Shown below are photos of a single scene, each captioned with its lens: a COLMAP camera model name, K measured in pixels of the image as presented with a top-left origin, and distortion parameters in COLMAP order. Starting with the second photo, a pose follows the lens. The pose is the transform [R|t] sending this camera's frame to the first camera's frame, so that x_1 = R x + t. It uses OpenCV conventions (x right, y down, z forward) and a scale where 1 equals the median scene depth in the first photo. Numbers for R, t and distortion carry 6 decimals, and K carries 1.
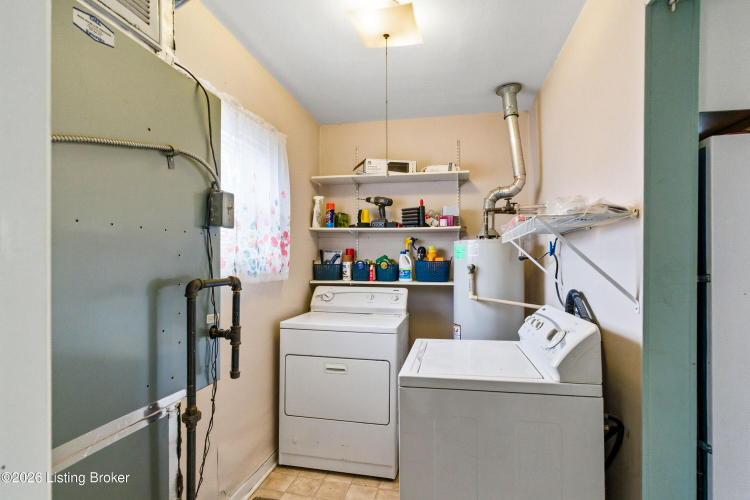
lens RADIAL K [[387.0, 0, 373.0], [0, 387.0, 255.1], [0, 0, 1]] dist [-0.000585, -0.000072]
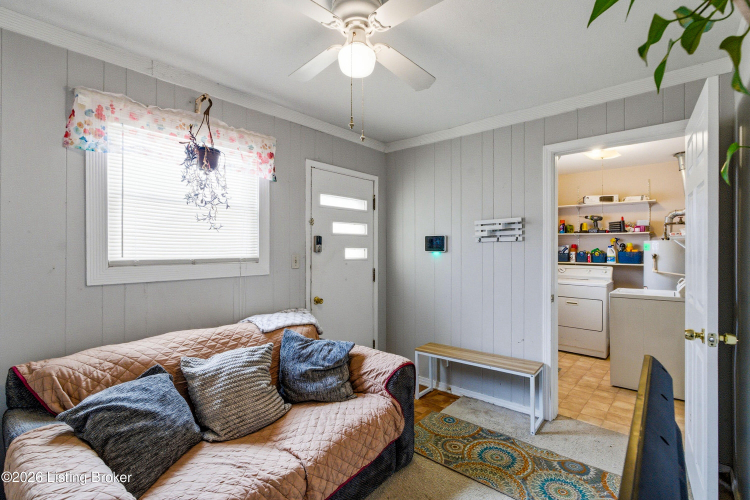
lens RADIAL K [[344.6, 0, 379.9], [0, 344.6, 248.5], [0, 0, 1]] dist [-0.002565, -0.000399]
pose [[0.878278, -0.000600, -0.478149, -0.093416], [0.007342, 0.999898, 0.012232, -0.026007], [0.478093, -0.014253, 0.878193, -0.893241]]
